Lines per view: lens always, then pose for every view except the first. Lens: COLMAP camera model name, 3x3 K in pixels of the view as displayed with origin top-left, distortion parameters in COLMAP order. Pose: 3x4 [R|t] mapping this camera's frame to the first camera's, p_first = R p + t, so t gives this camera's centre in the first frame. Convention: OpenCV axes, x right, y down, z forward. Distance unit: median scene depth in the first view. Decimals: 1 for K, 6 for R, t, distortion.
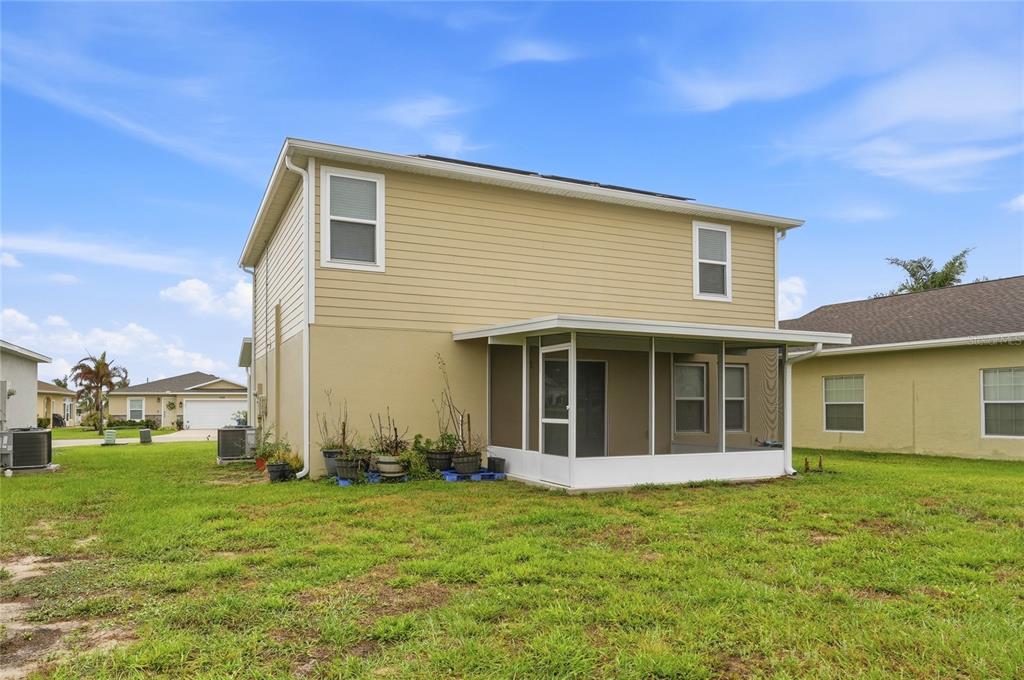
lens RADIAL K [[722.7, 0, 514.9], [0, 722.7, 404.3], [0, 0, 1]] dist [-0.020362, -0.000713]
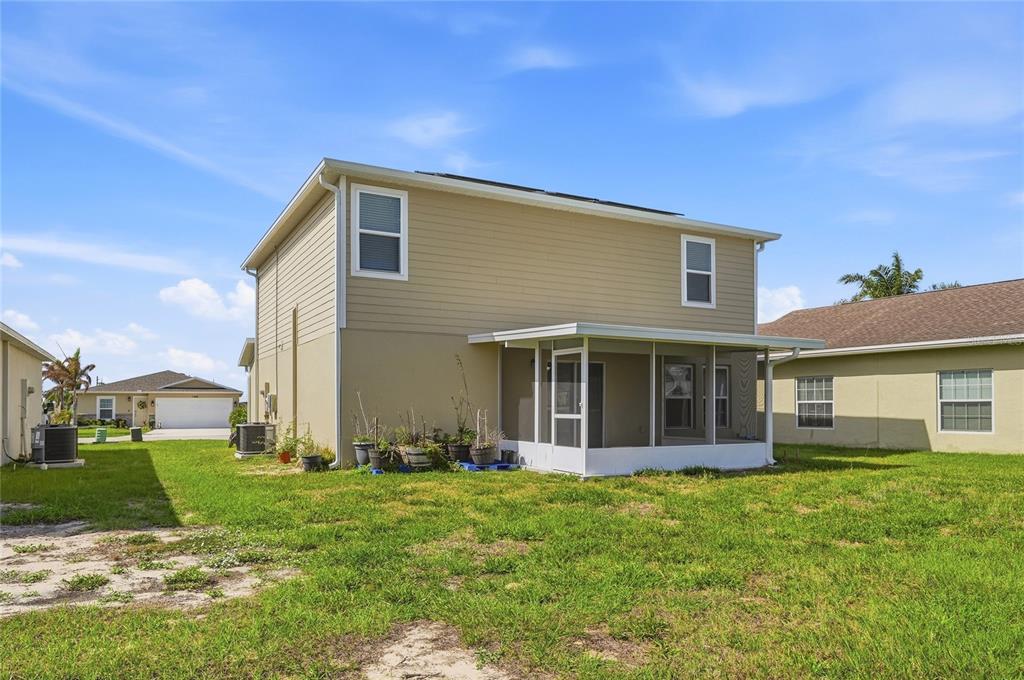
lens RADIAL K [[737.6, 0, 513.8], [0, 737.6, 409.3], [0, 0, 1]] dist [-0.022779, 0.000559]
pose [[0.998869, 0.000996, 0.047539, -0.064819], [-0.001303, 0.999979, 0.006417, 0.003836], [-0.047531, -0.006472, 0.998849, -0.111662]]
